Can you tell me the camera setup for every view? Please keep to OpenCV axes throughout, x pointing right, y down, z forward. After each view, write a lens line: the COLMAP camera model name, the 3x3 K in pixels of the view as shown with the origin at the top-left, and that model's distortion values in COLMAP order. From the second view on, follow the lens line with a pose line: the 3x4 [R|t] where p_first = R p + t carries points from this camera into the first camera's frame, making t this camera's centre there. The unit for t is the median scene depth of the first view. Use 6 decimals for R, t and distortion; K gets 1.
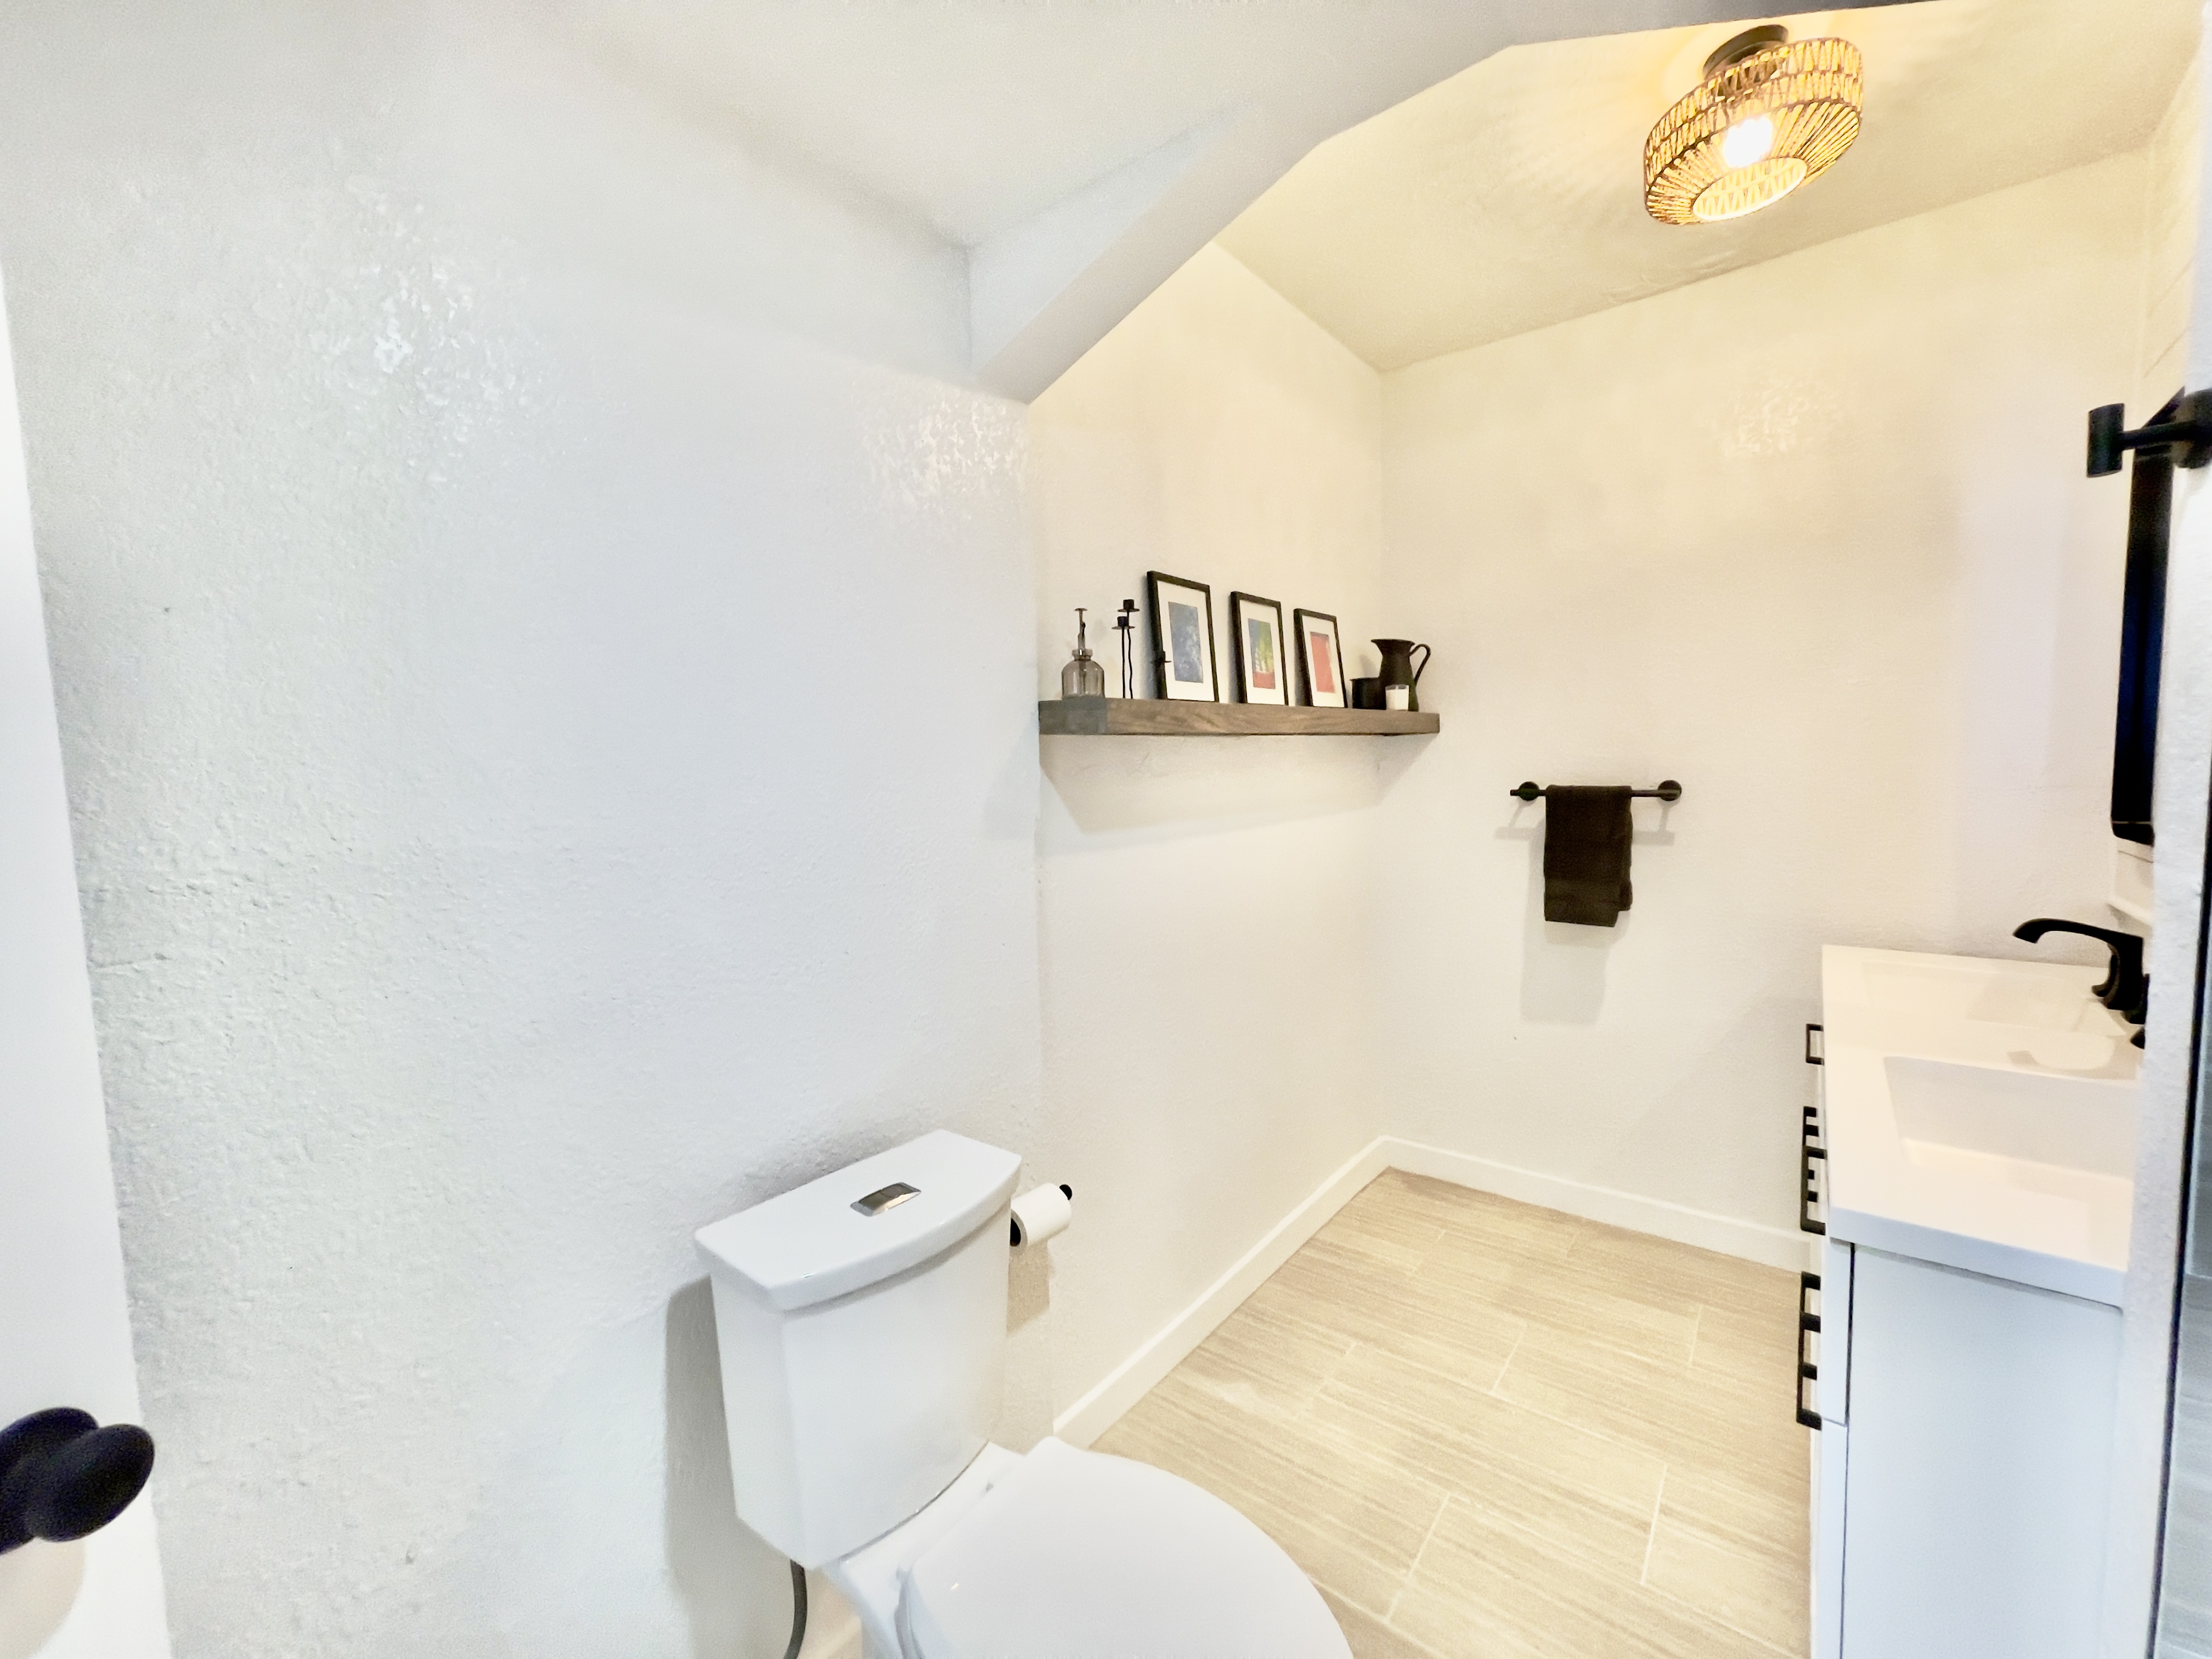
lens RADIAL K [[894.6, 0, 1094.9], [0, 894.6, 826.8], [0, 0, 1]] dist [0.009995, 0.000021]
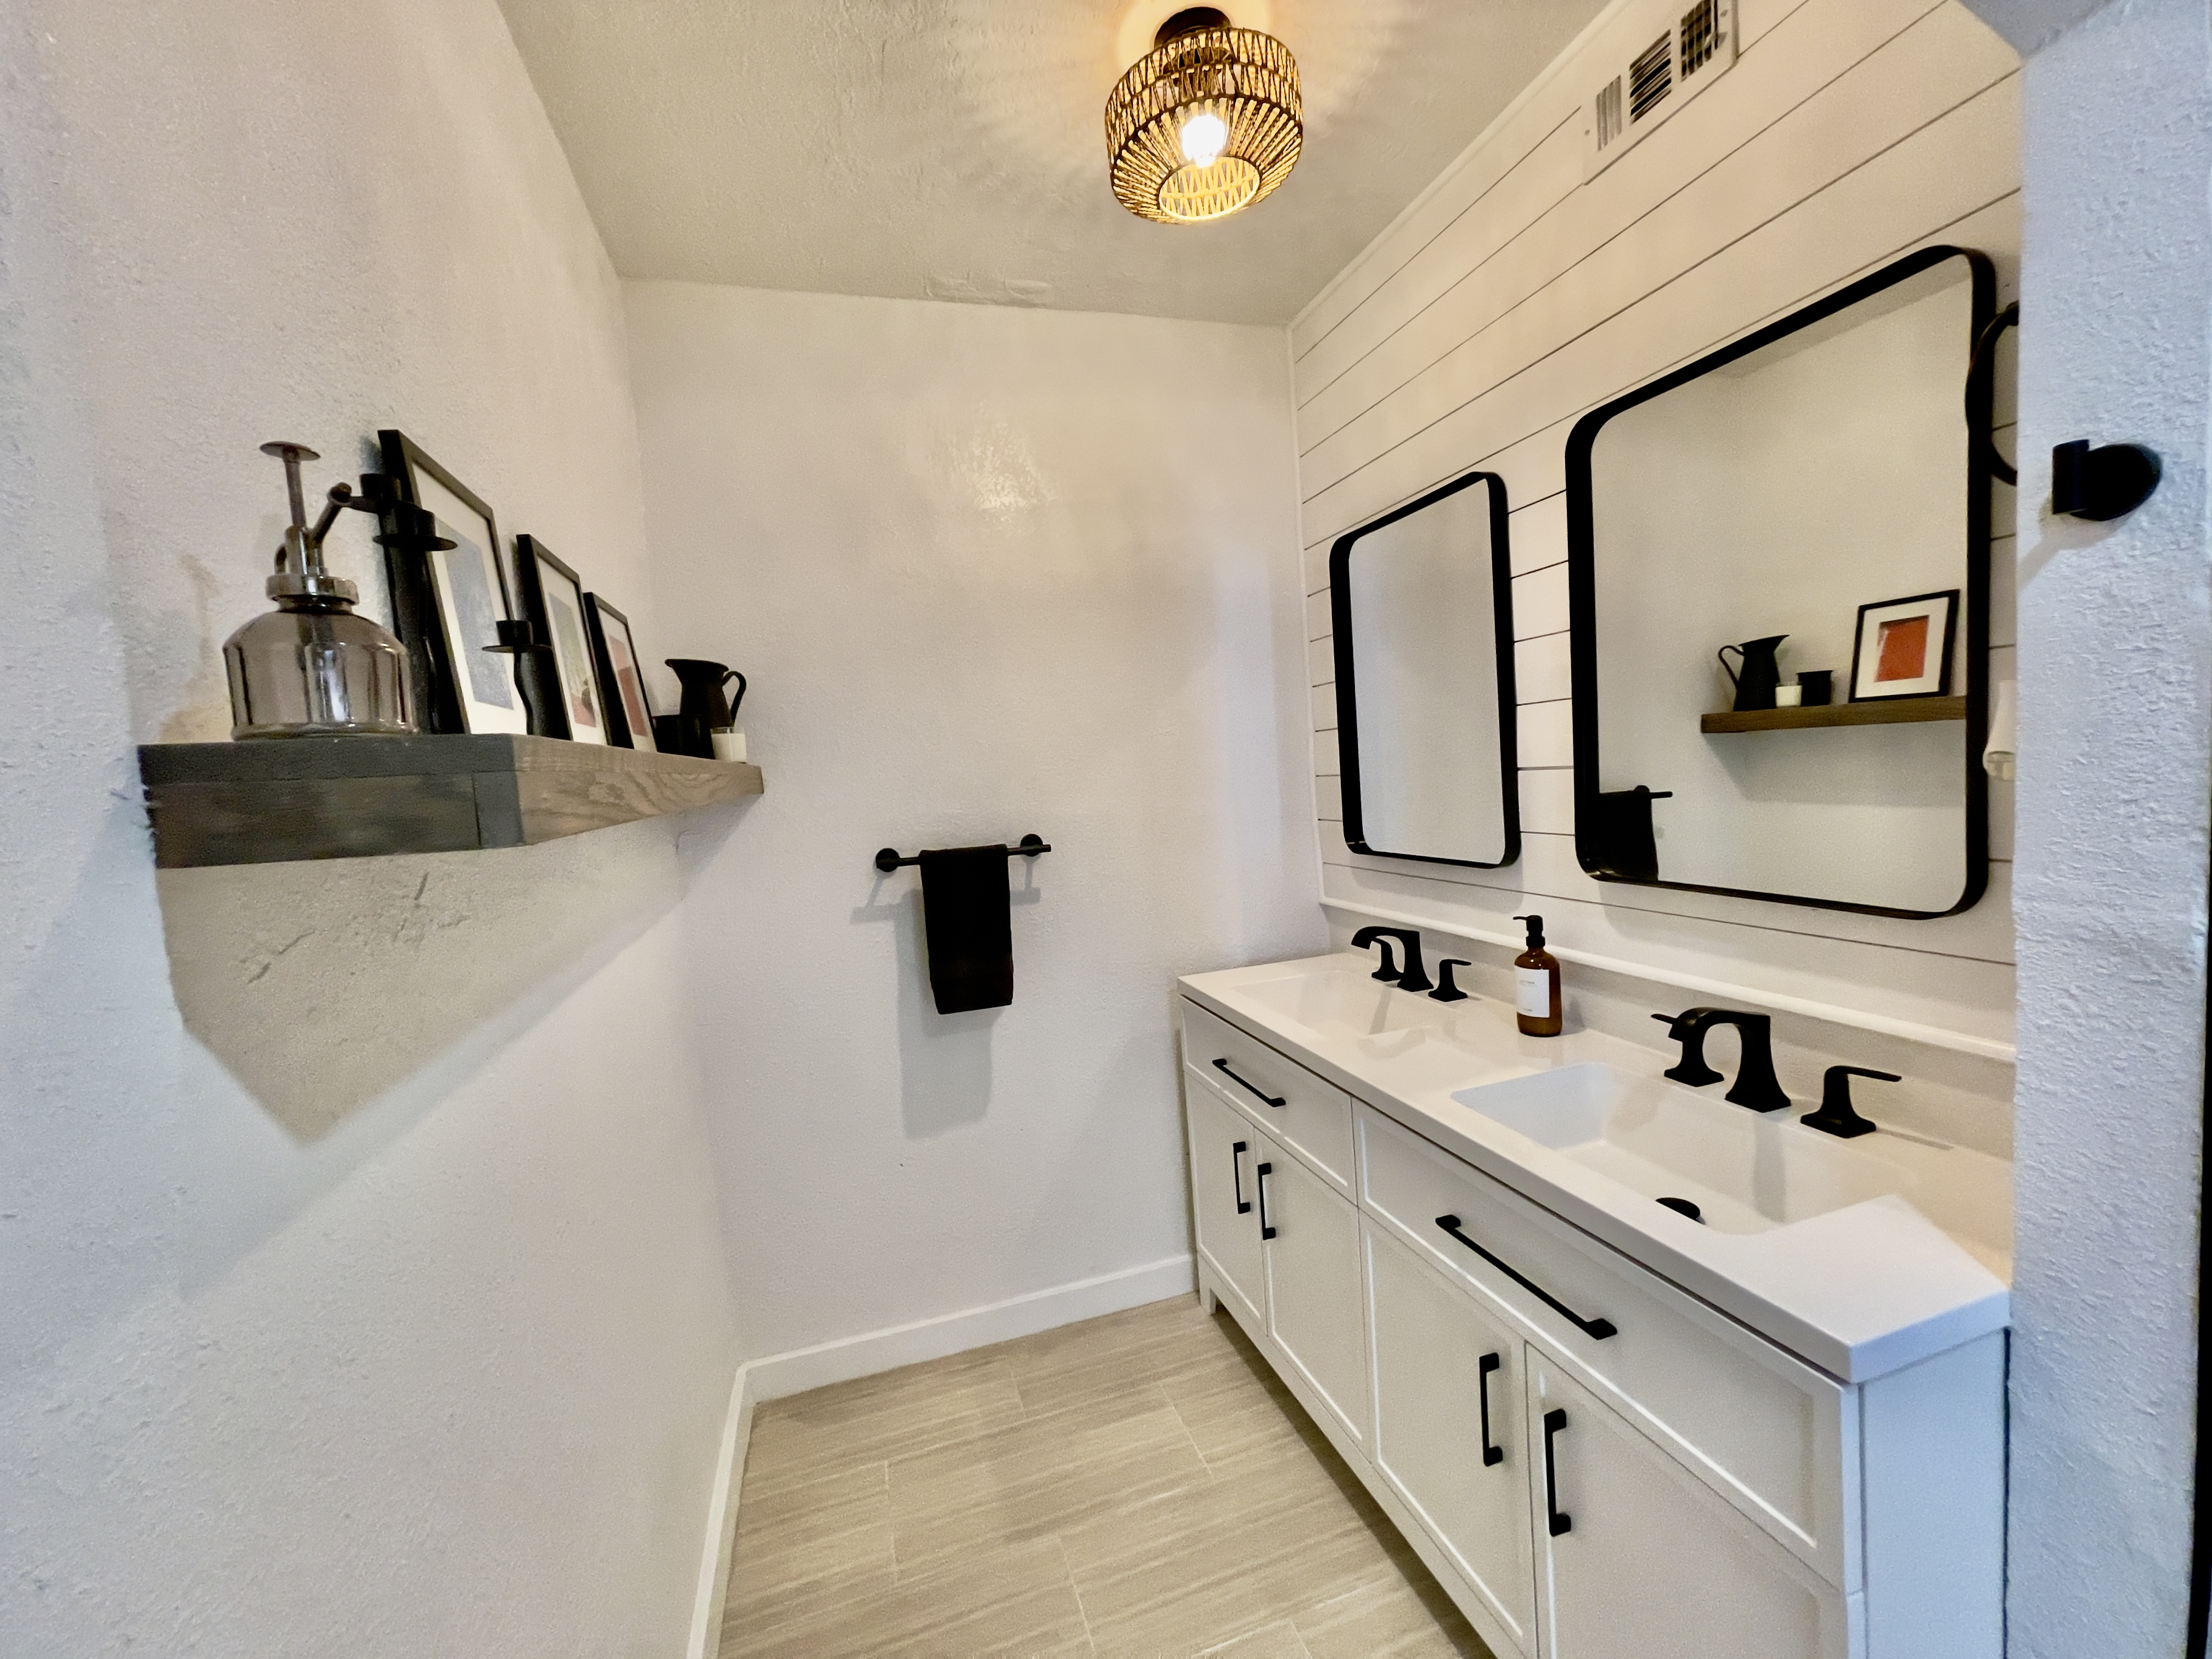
lens RADIAL K [[889.8, 0, 1106.0], [0, 889.8, 829.5], [0, 0, 1]] dist [0.000640, 0.000066]
pose [[0.553836, -0.071201, 0.829576, -0.085307], [0.112988, 0.993548, 0.009842, -0.057840], [-0.824924, 0.088281, 0.558307, 0.416545]]
